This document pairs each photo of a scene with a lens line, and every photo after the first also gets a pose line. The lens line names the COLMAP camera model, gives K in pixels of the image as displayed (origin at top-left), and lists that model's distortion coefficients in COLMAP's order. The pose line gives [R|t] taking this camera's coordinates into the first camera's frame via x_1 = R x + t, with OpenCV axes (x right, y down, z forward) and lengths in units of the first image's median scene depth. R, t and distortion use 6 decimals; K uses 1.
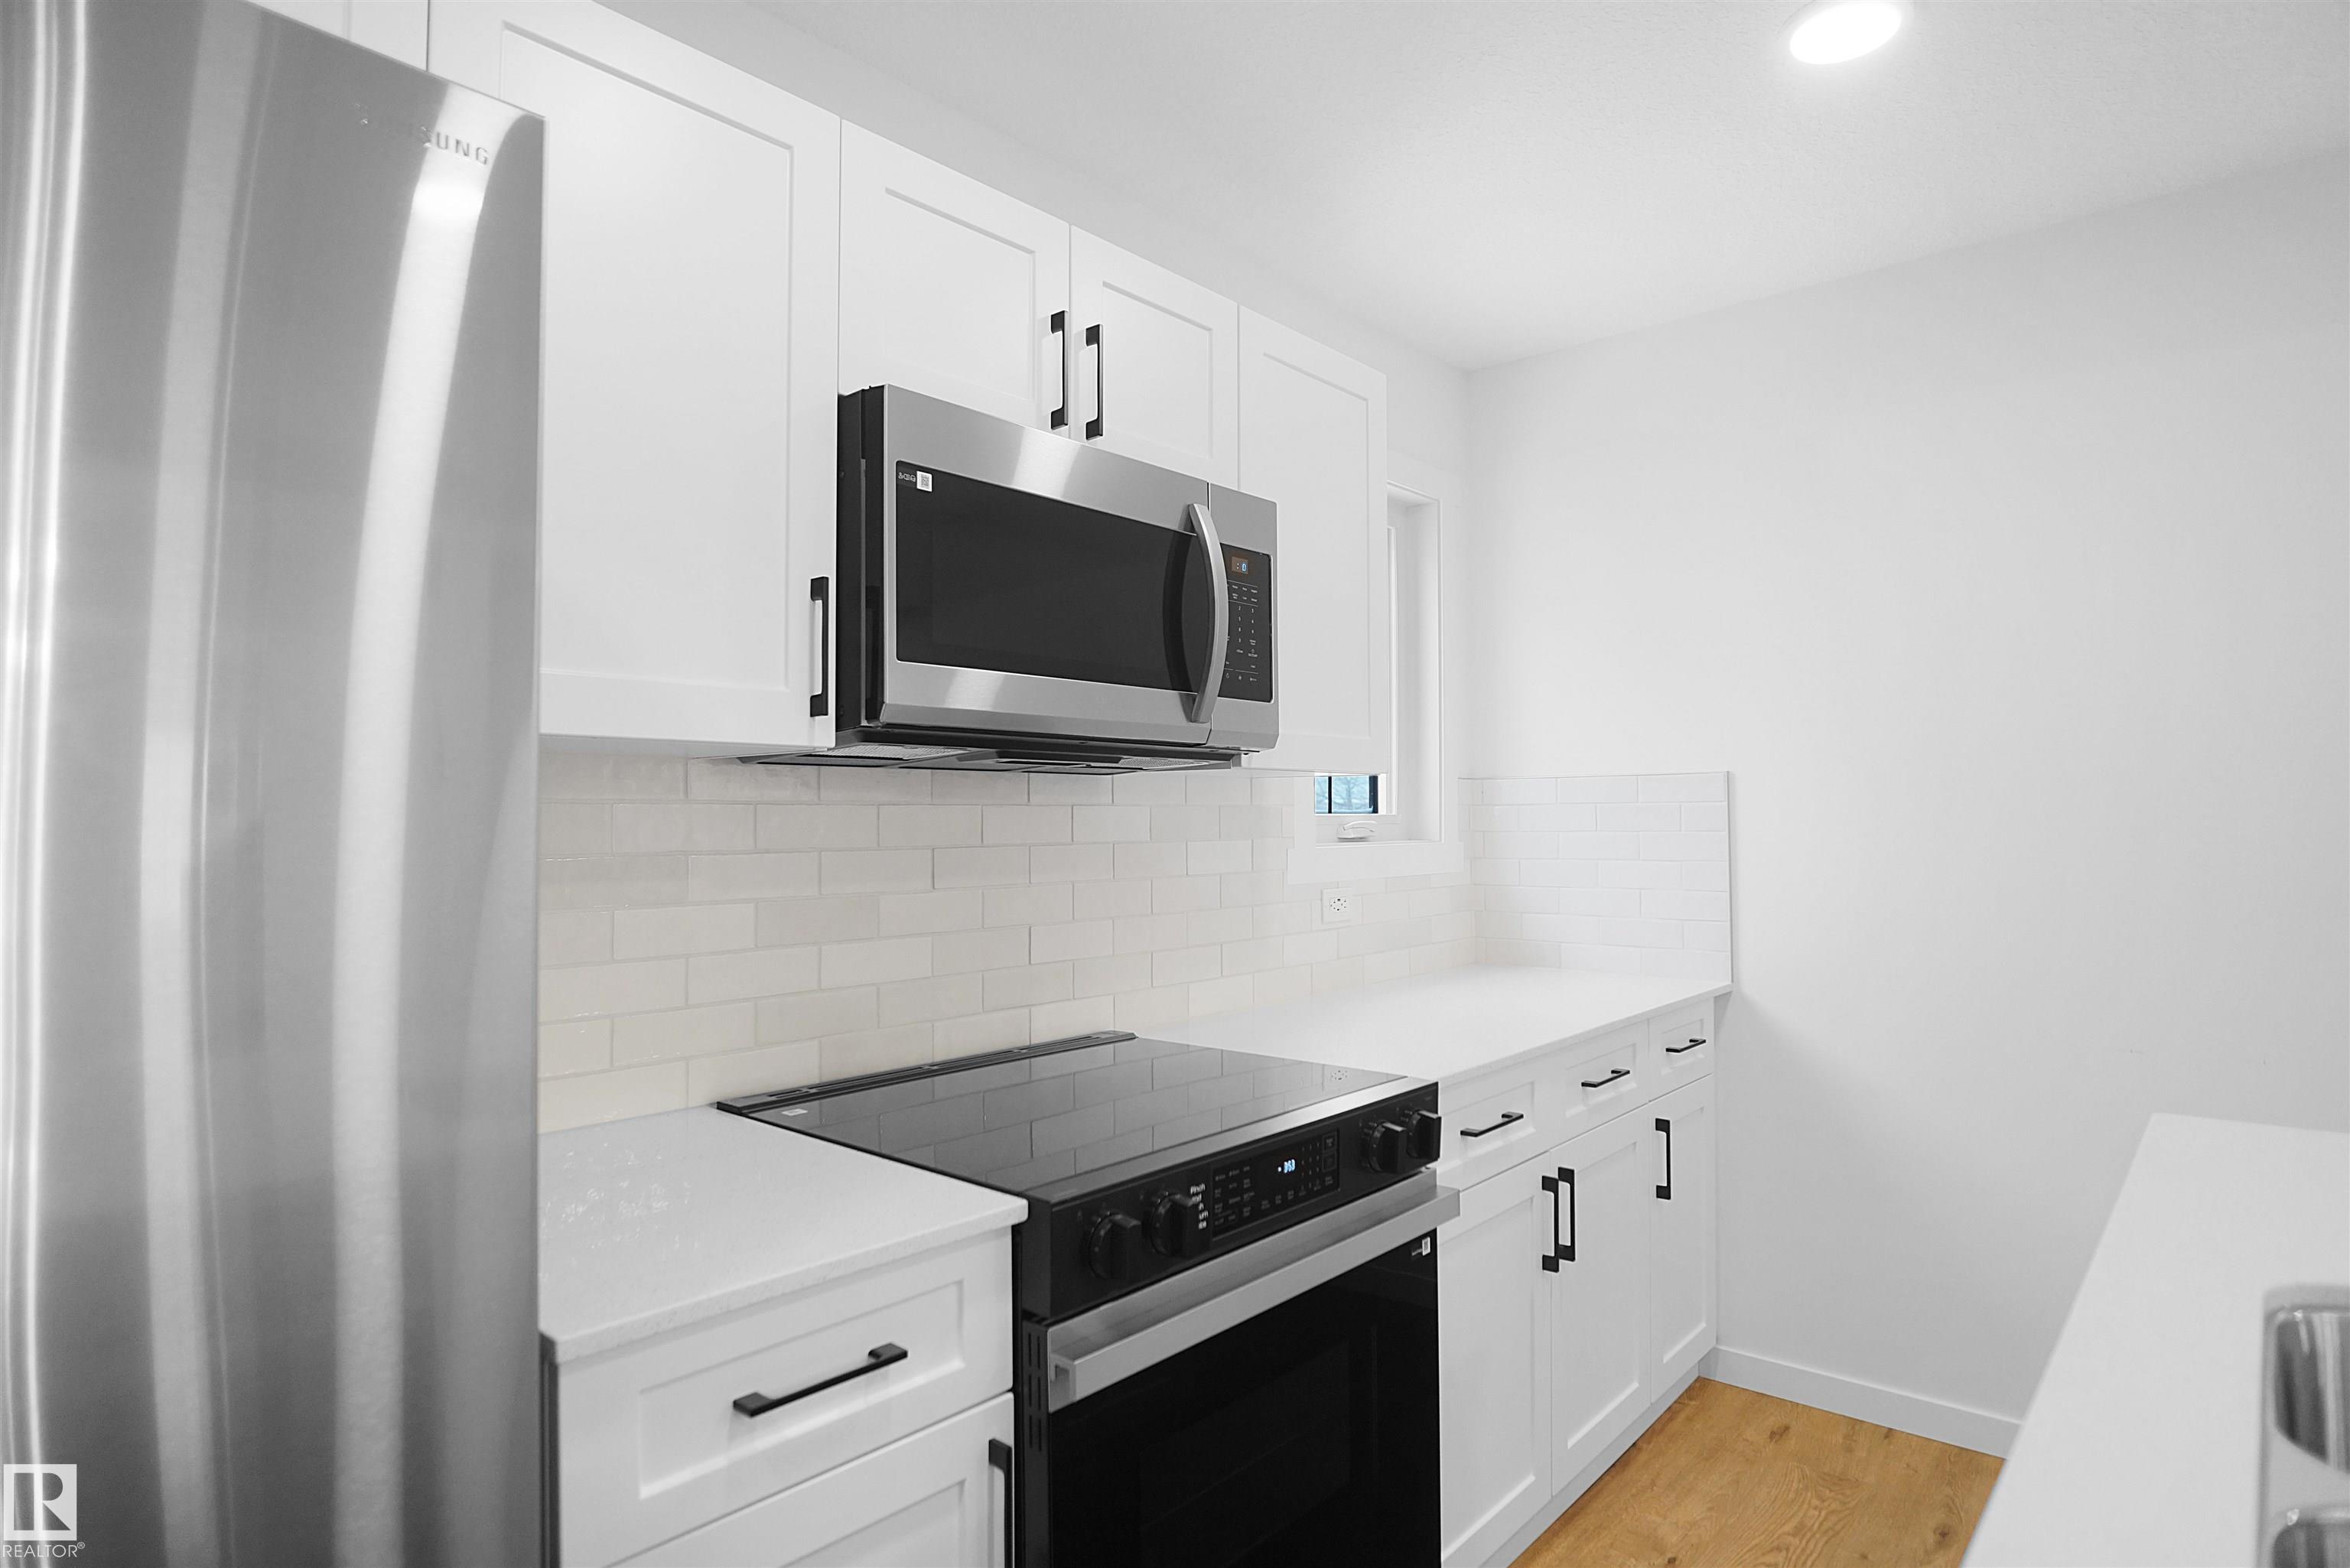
lens RADIAL K [[1282.8, 0, 1169.0], [0, 1282.8, 785.4], [0, 0, 1]] dist [-0.031549, -0.000757]
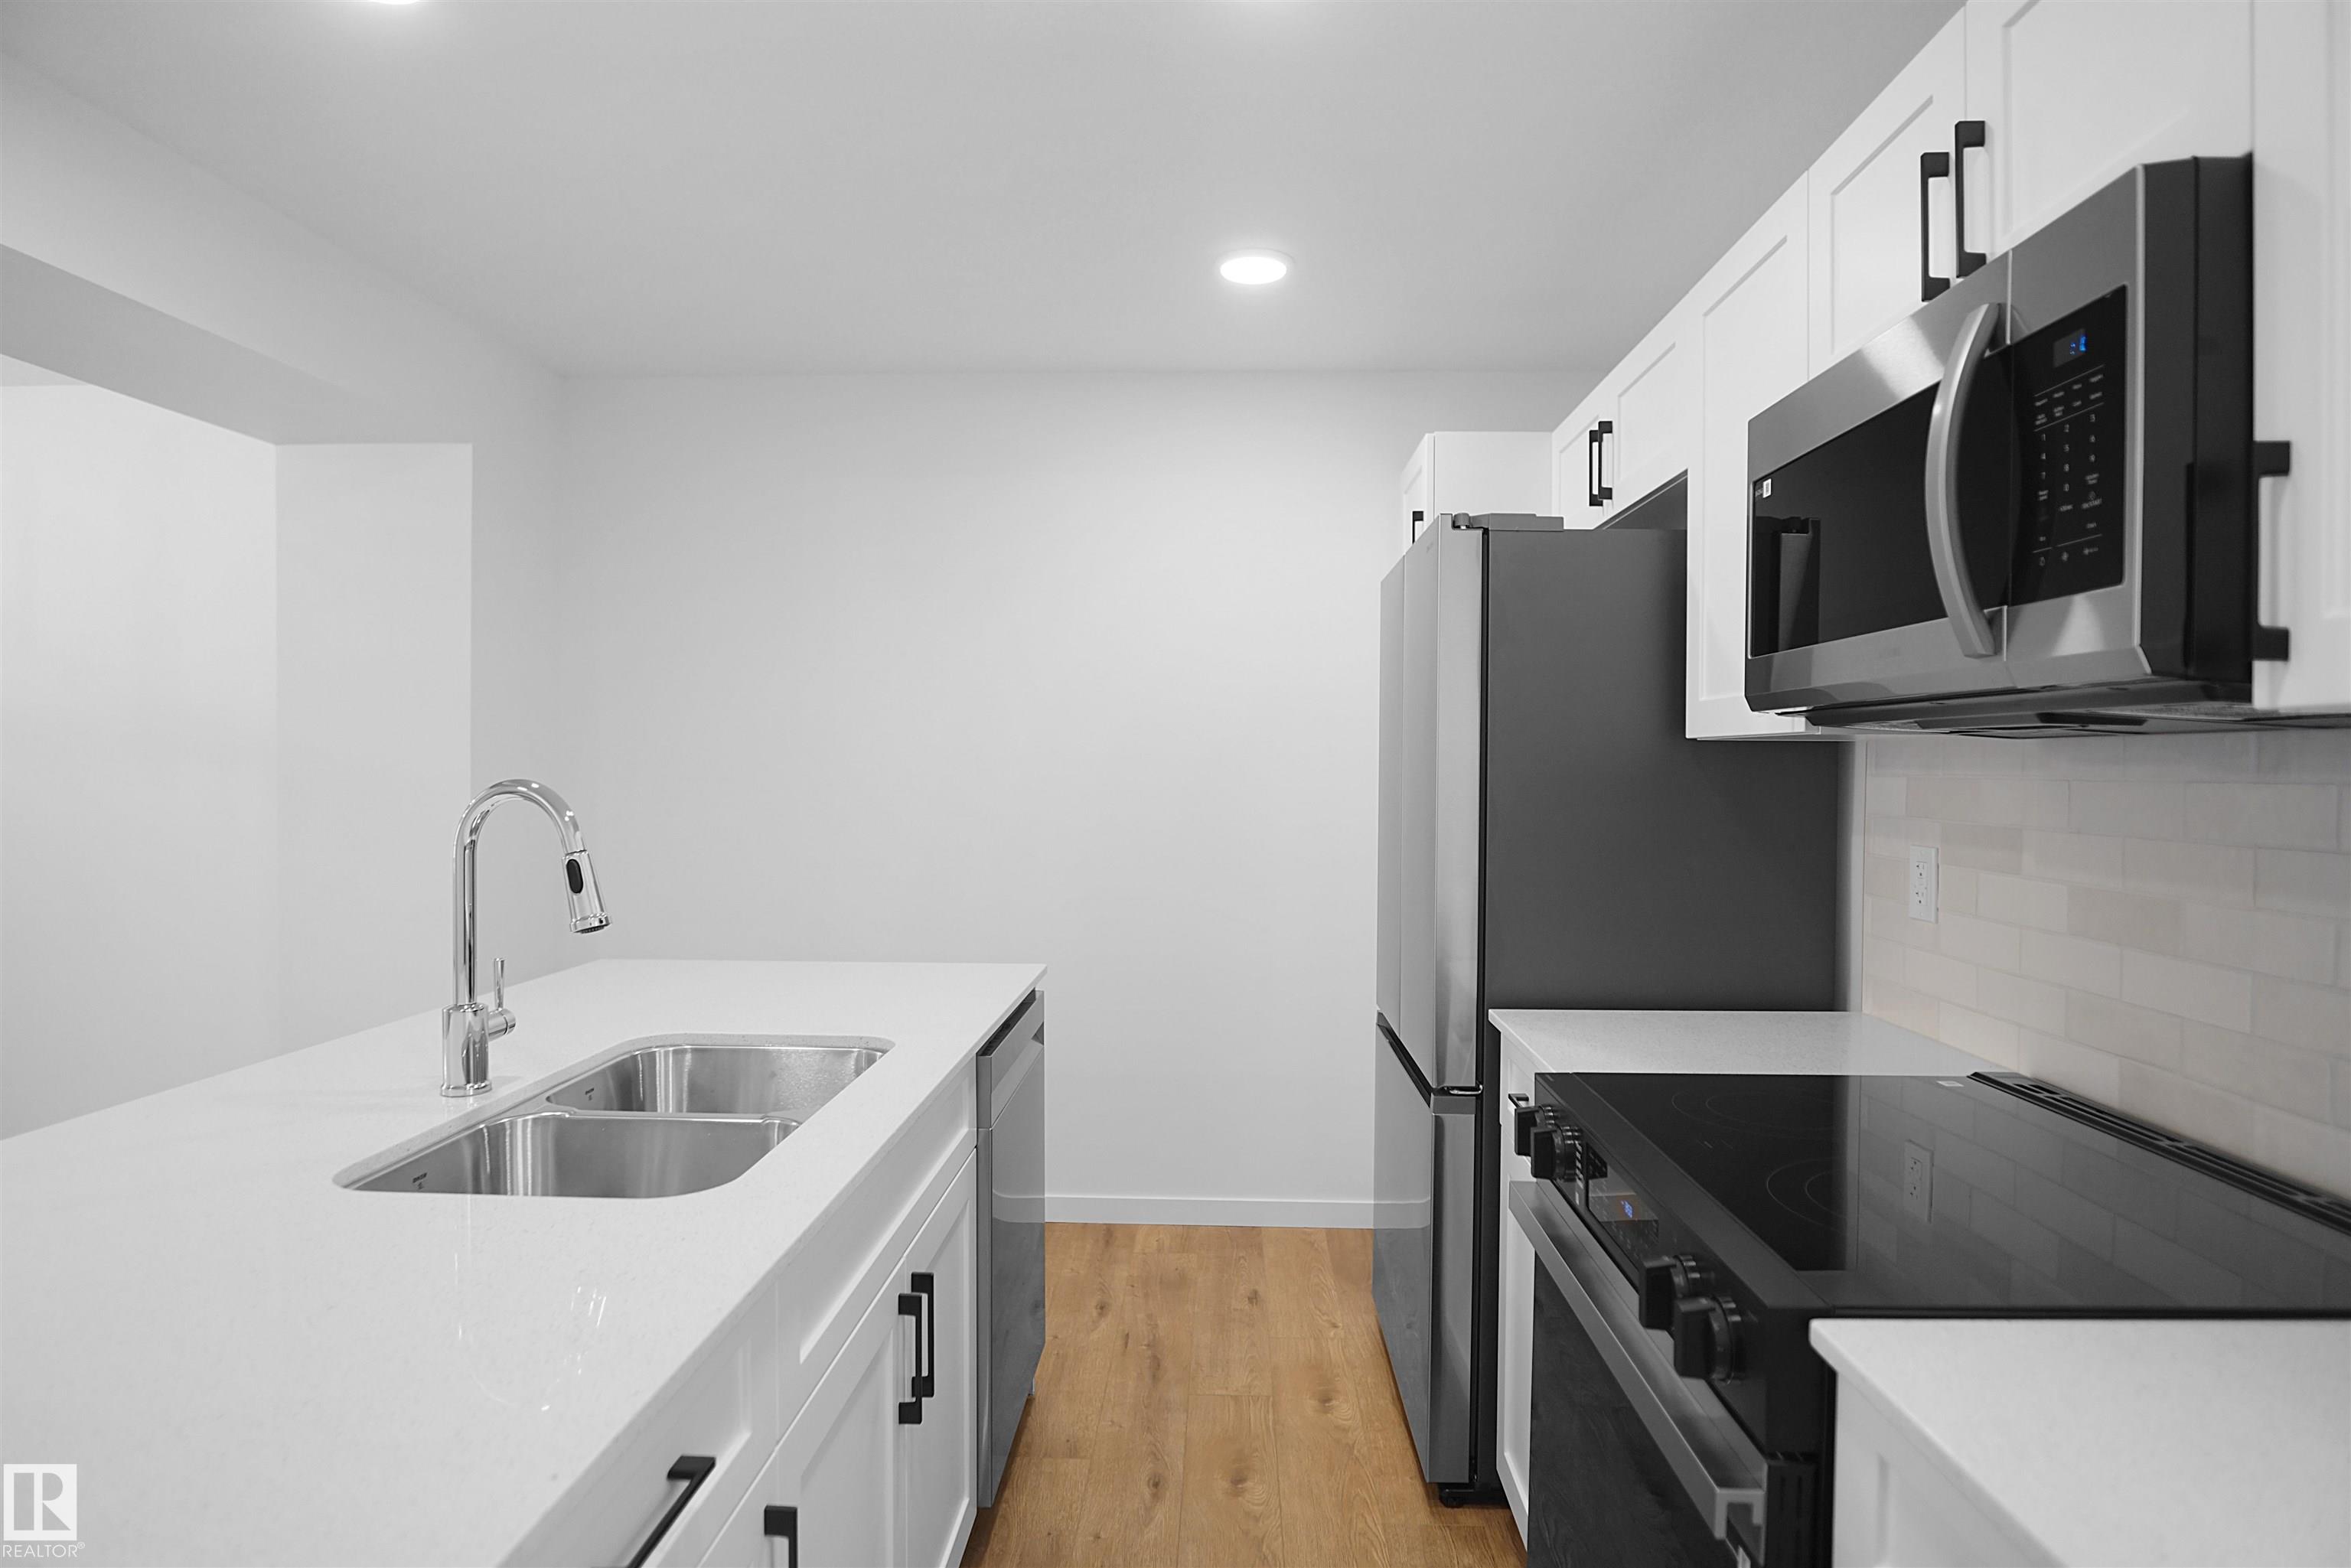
lens RADIAL K [[1283.4, 0, 1169.5], [0, 1283.4, 785.4], [0, 0, 1]] dist [-0.031549, -0.000757]
pose [[-0.775220, 0.009020, -0.631627, 0.808686], [0.013664, 0.999904, -0.002492, 0.012186], [0.631544, -0.010562, -0.775268, 1.366021]]
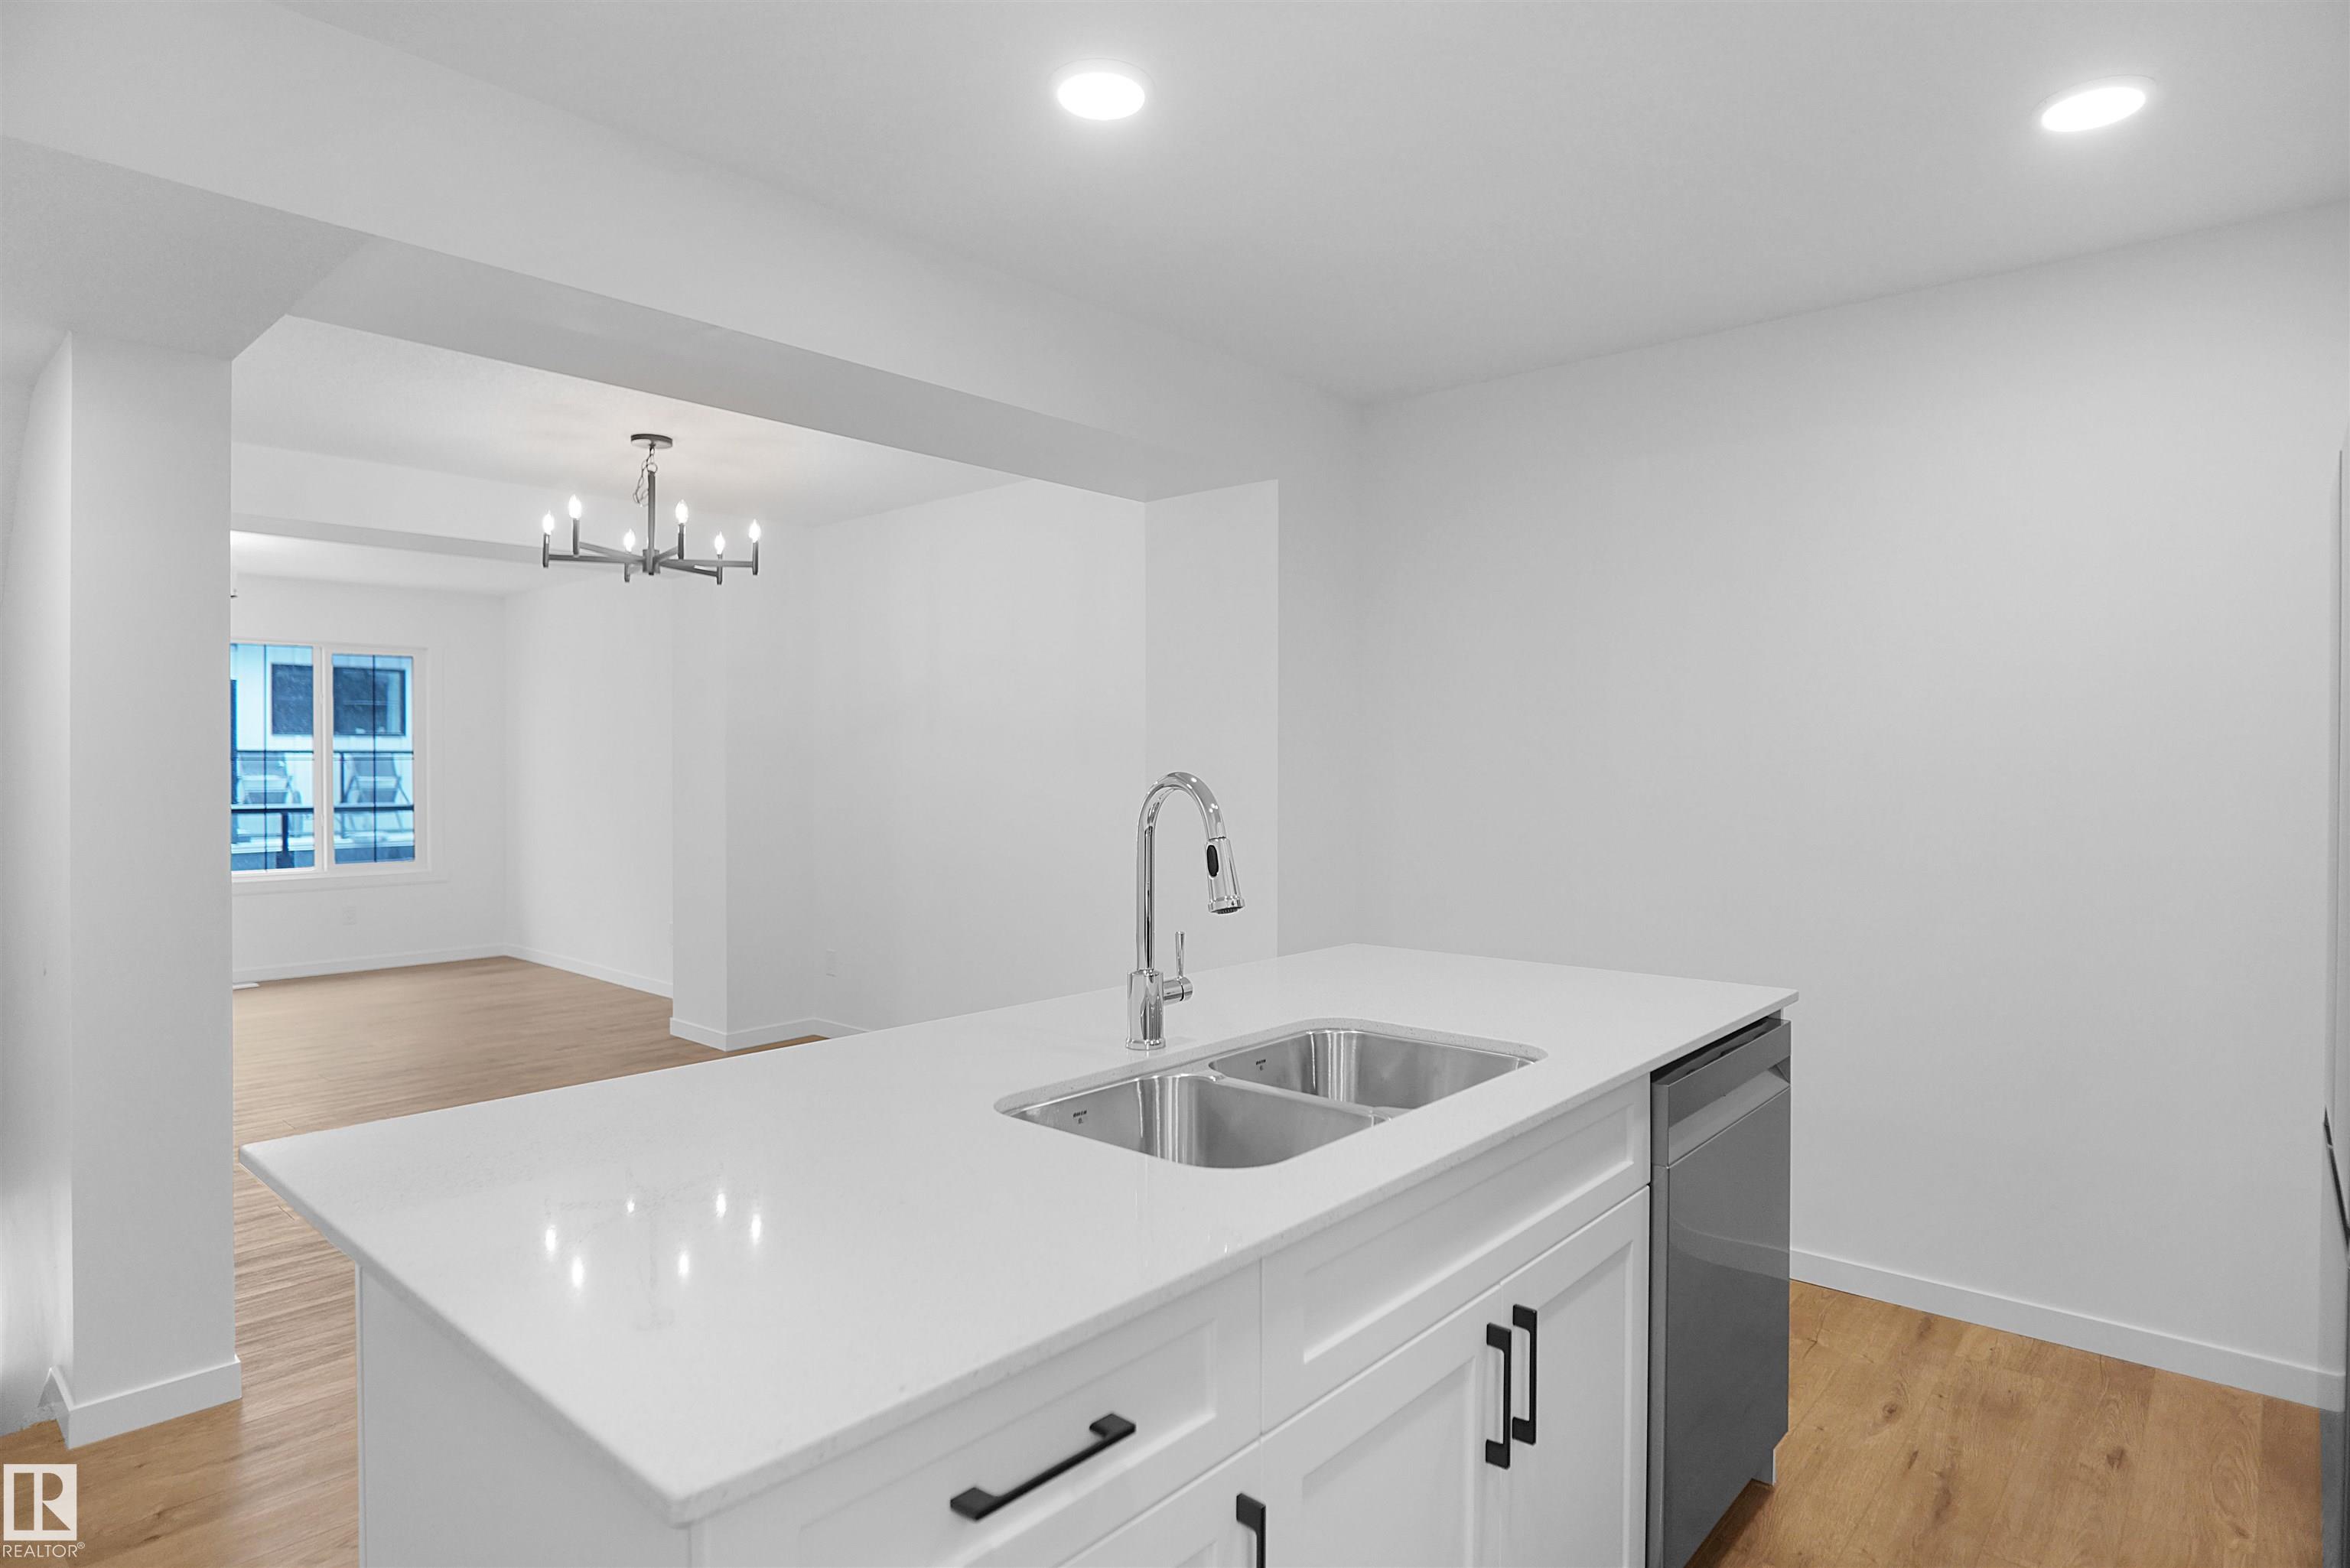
lens RADIAL K [[1274.8, 0, 1188.3], [0, 1274.8, 779.7], [0, 0, 1]] dist [-0.032465, 0.010489]
pose [[-0.999979, 0.004288, -0.004793, 0.570682], [0.004359, 0.999878, -0.014977, 0.021573], [0.004728, -0.014998, -0.999876, 1.382390]]
